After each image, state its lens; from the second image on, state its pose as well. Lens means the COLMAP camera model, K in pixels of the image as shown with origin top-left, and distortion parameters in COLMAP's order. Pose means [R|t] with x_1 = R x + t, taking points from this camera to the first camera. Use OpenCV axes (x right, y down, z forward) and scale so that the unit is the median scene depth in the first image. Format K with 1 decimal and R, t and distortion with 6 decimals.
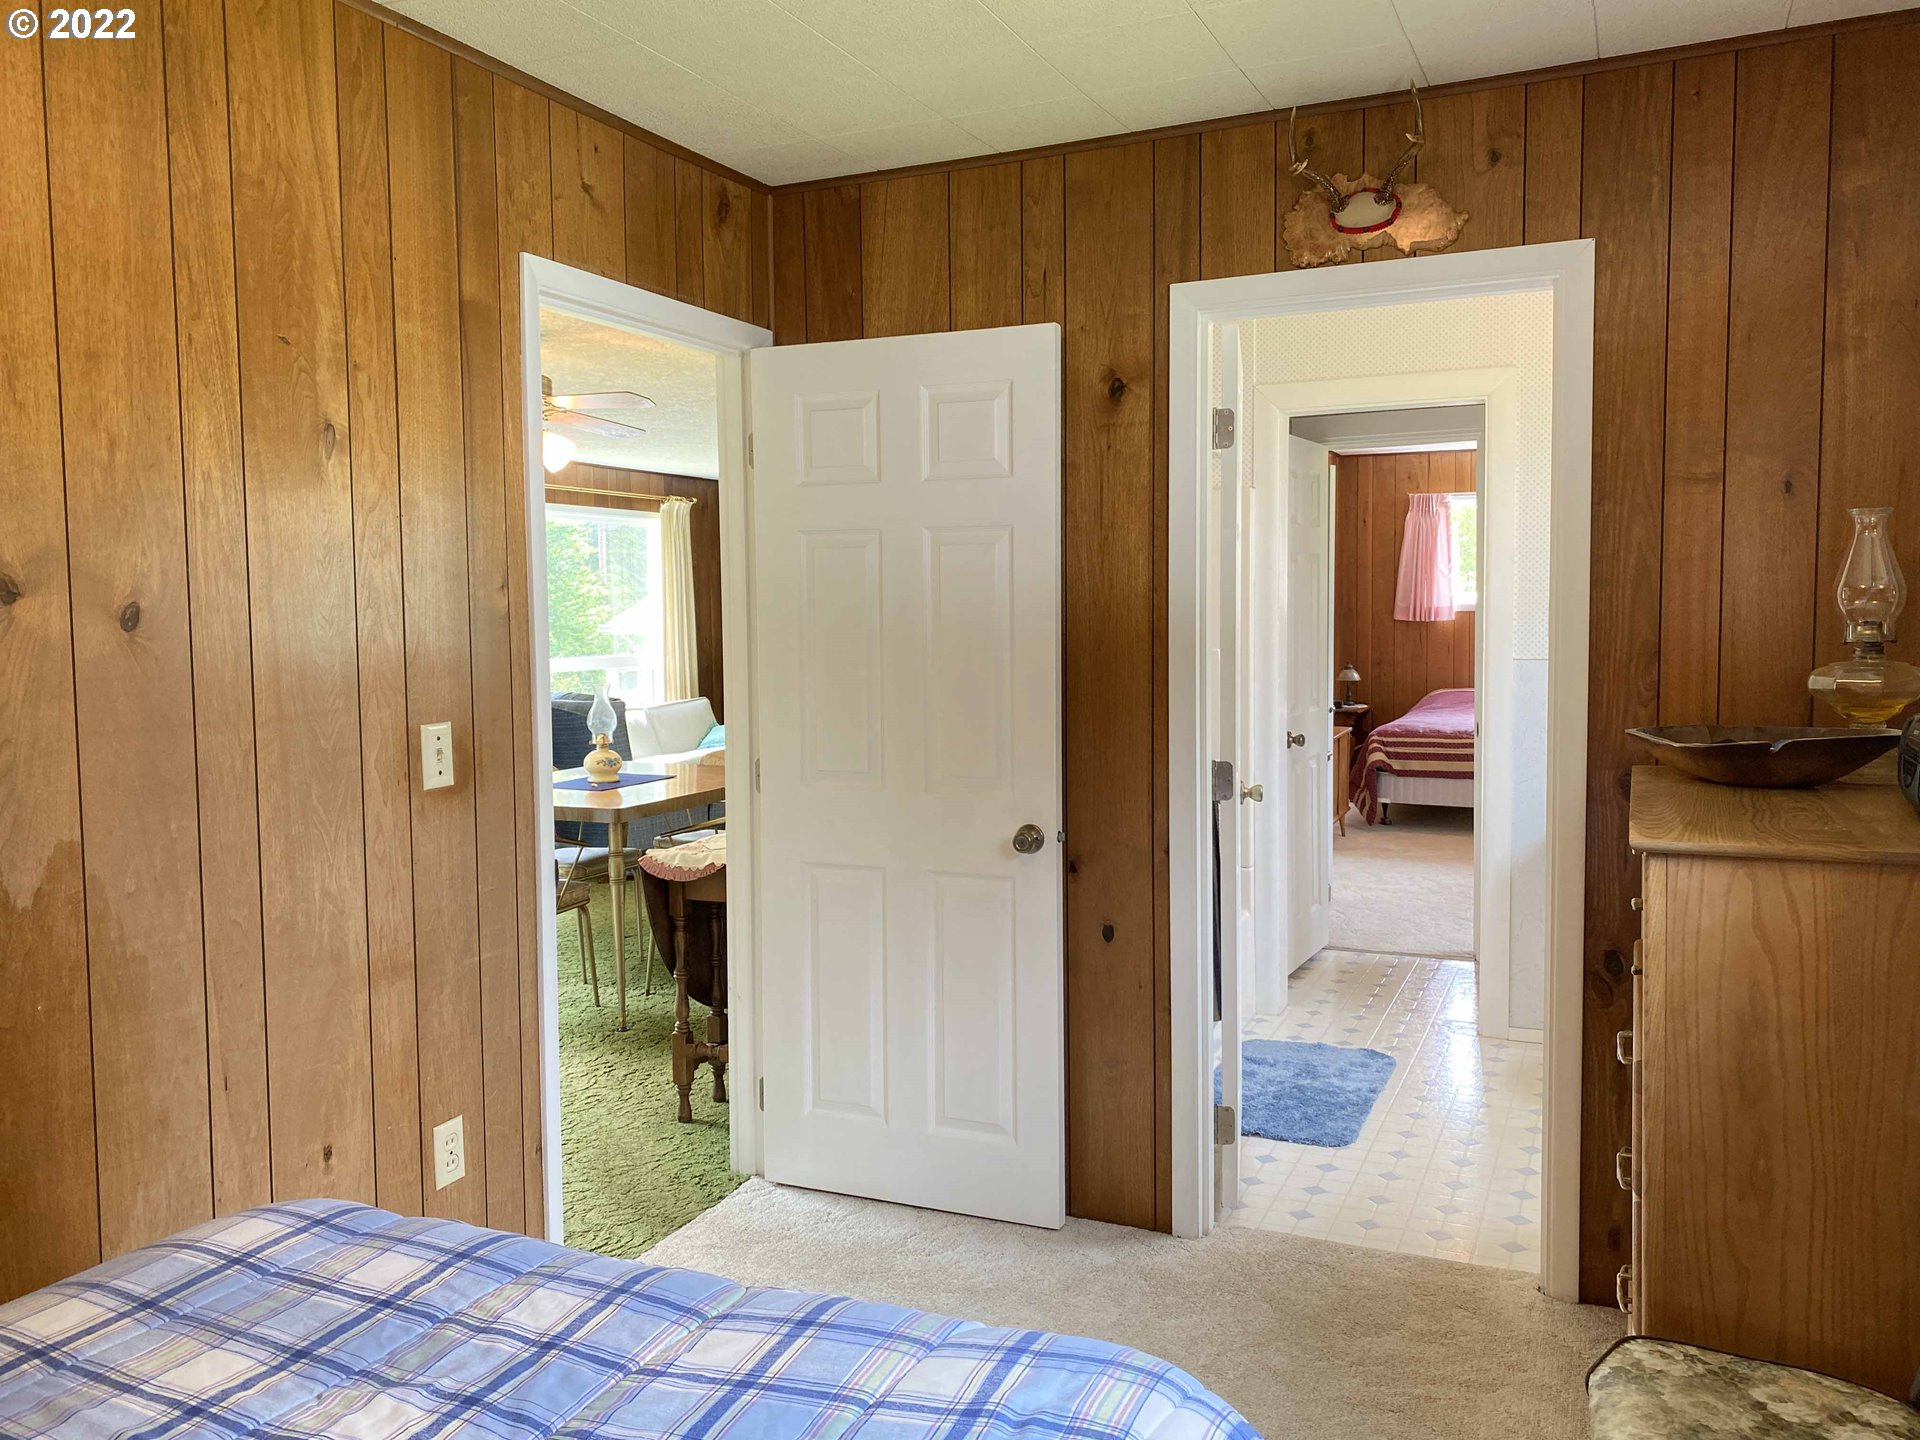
lens RADIAL K [[1474.9, 0, 965.5], [0, 1474.9, 715.6], [0, 0, 1]] dist [0.064880, -0.055819]
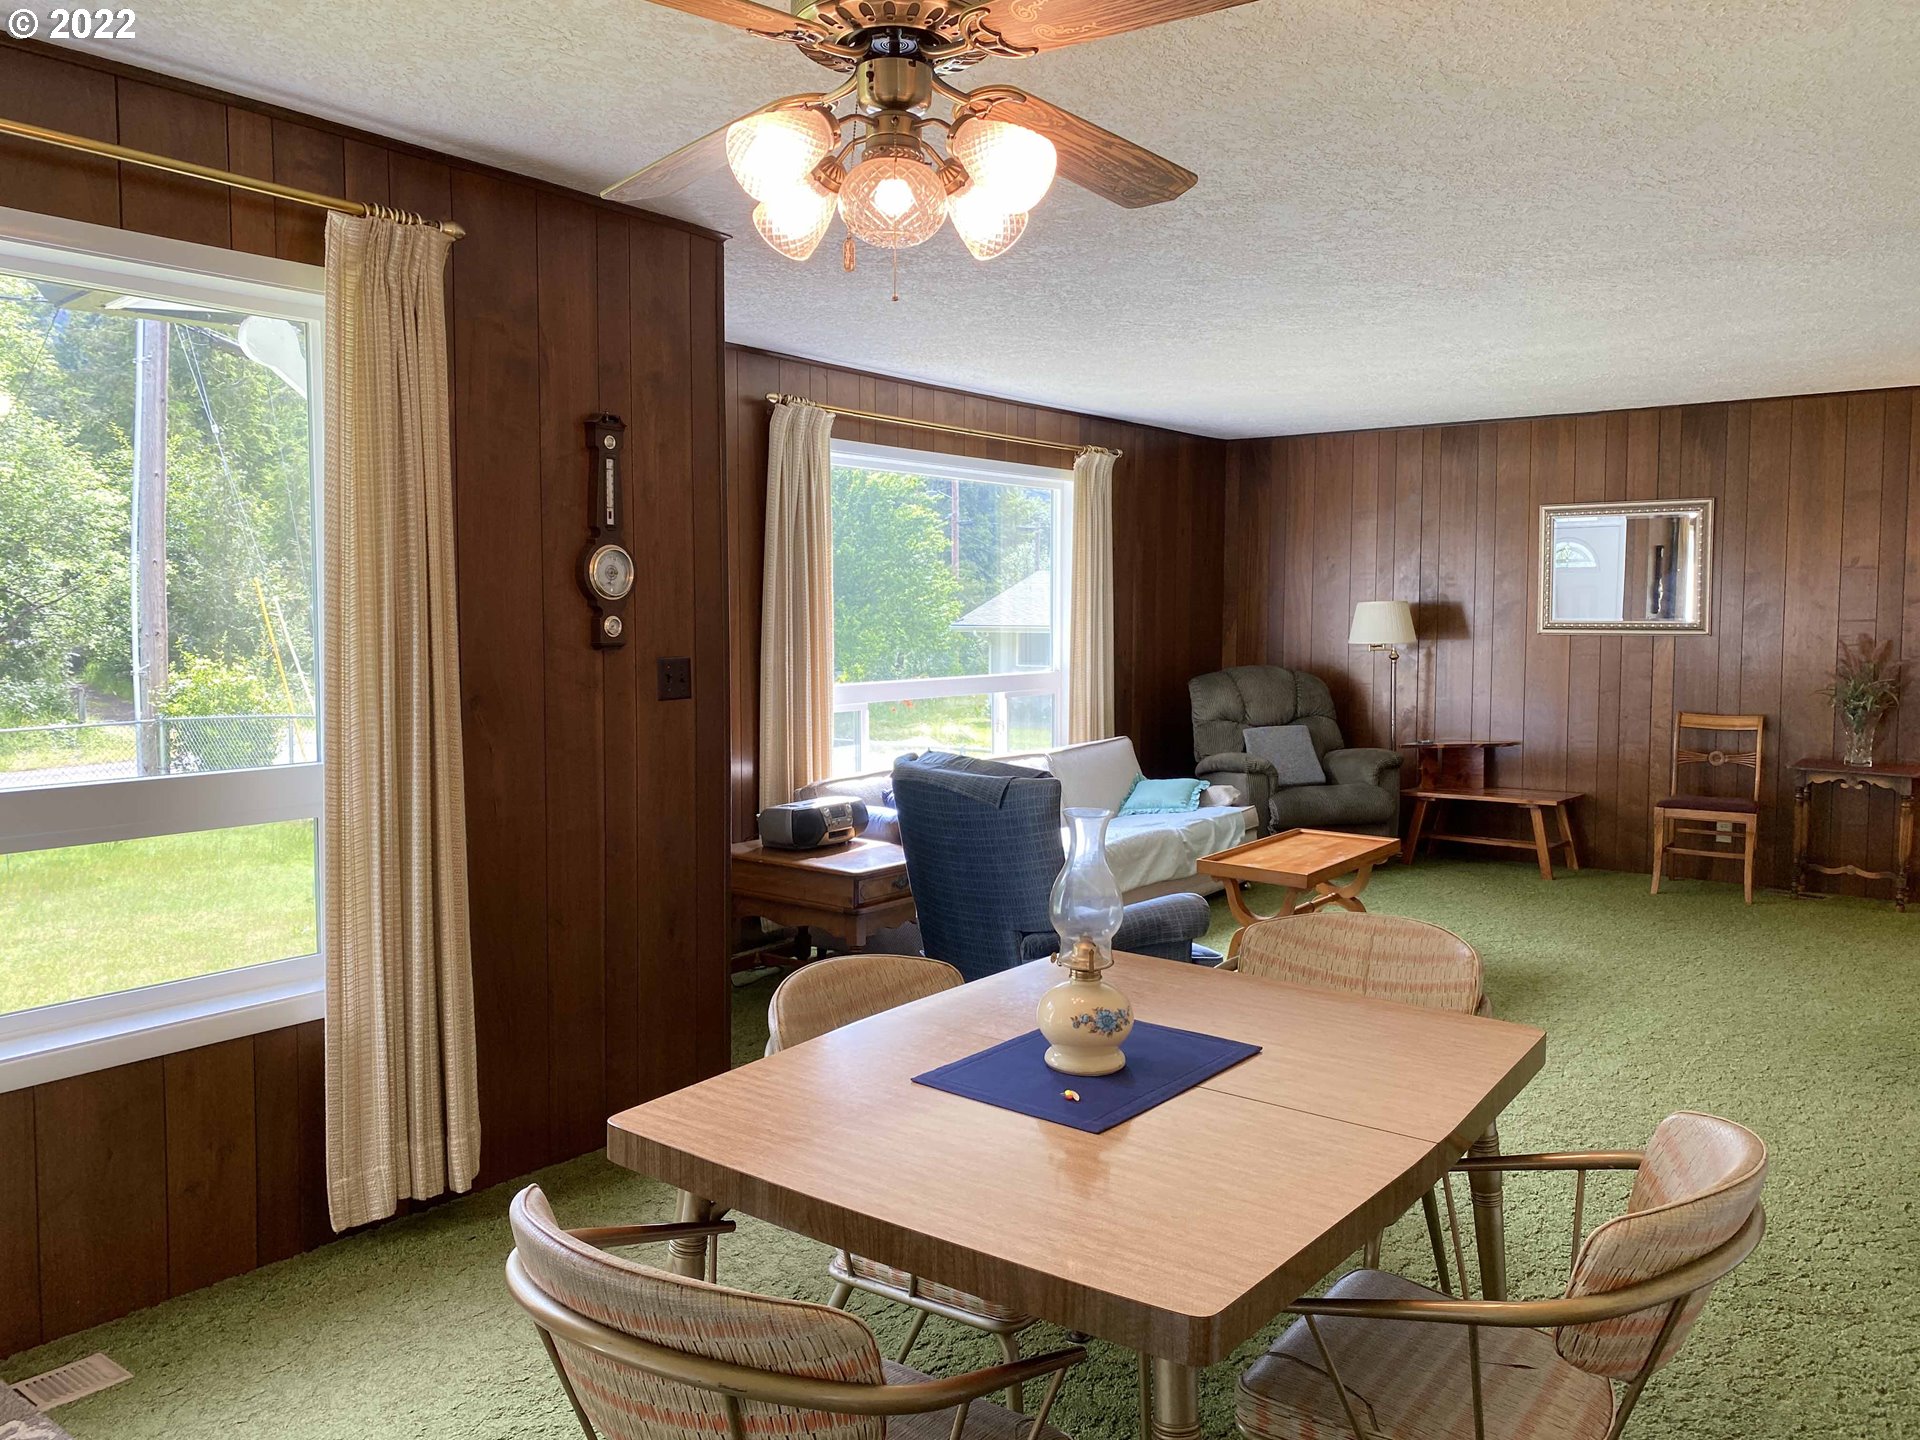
lens RADIAL K [[1474.9, 0, 963.9], [0, 1474.9, 710.0], [0, 0, 1]] dist [0.064880, -0.055819]
pose [[0.973567, 0.035240, -0.225667, -0.094605], [-0.035902, 0.999355, 0.001170, -0.023247], [0.225562, 0.006962, 0.974204, 0.311077]]
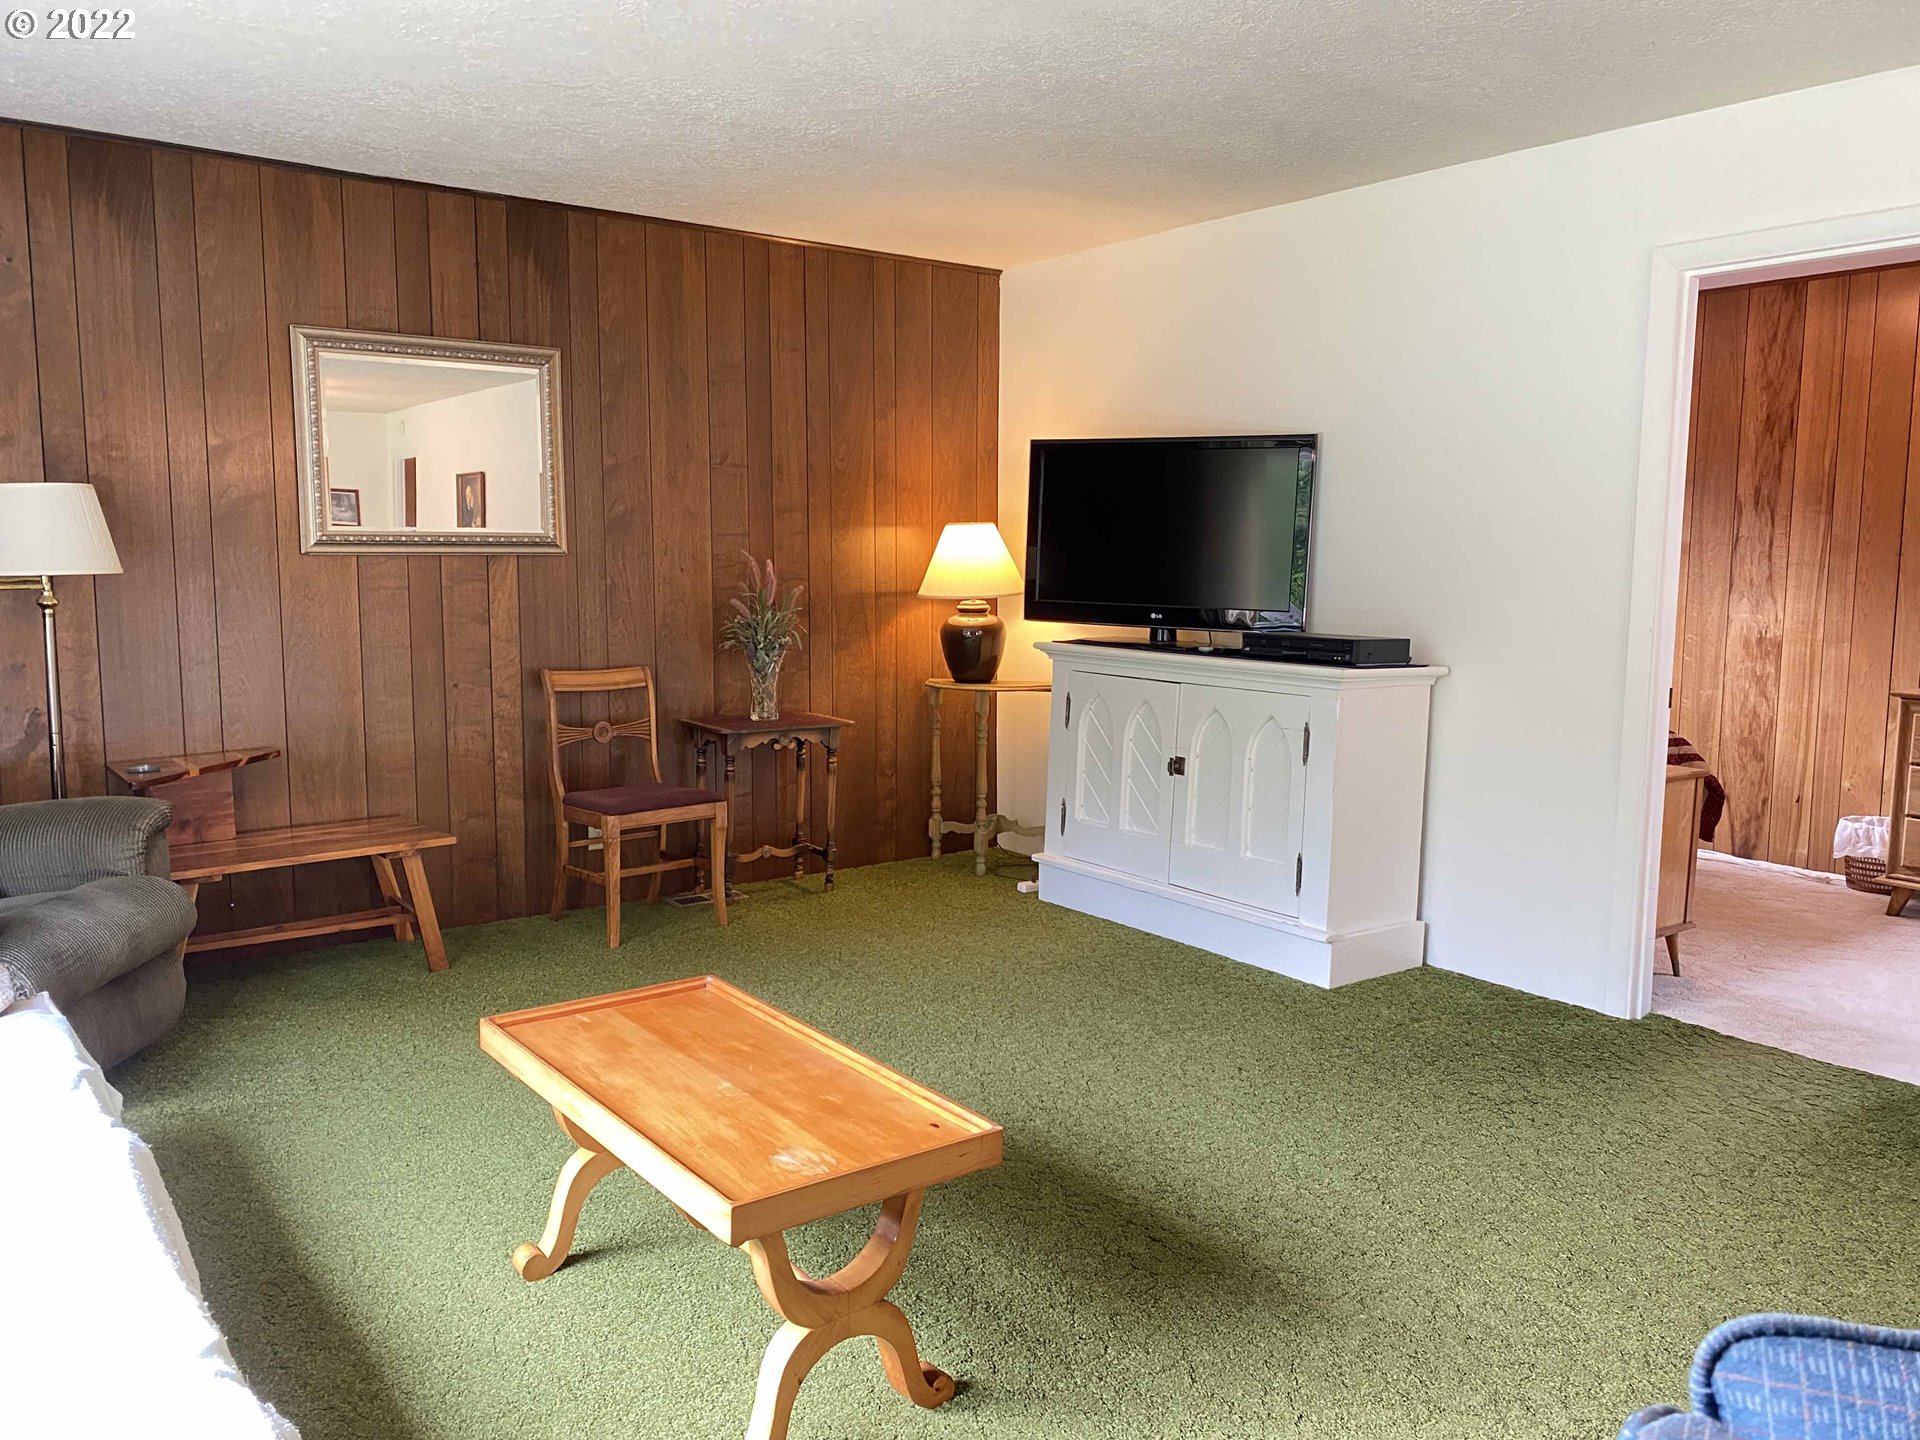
lens RADIAL K [[1474.9, 0, 968.7], [0, 1474.9, 721.1], [0, 0, 1]] dist [0.064880, -0.055819]
pose [[0.479911, -0.083182, 0.873365, -0.260823], [0.052437, 0.996435, 0.066090, -0.040434], [-0.875749, 0.014079, 0.482562, 0.707603]]
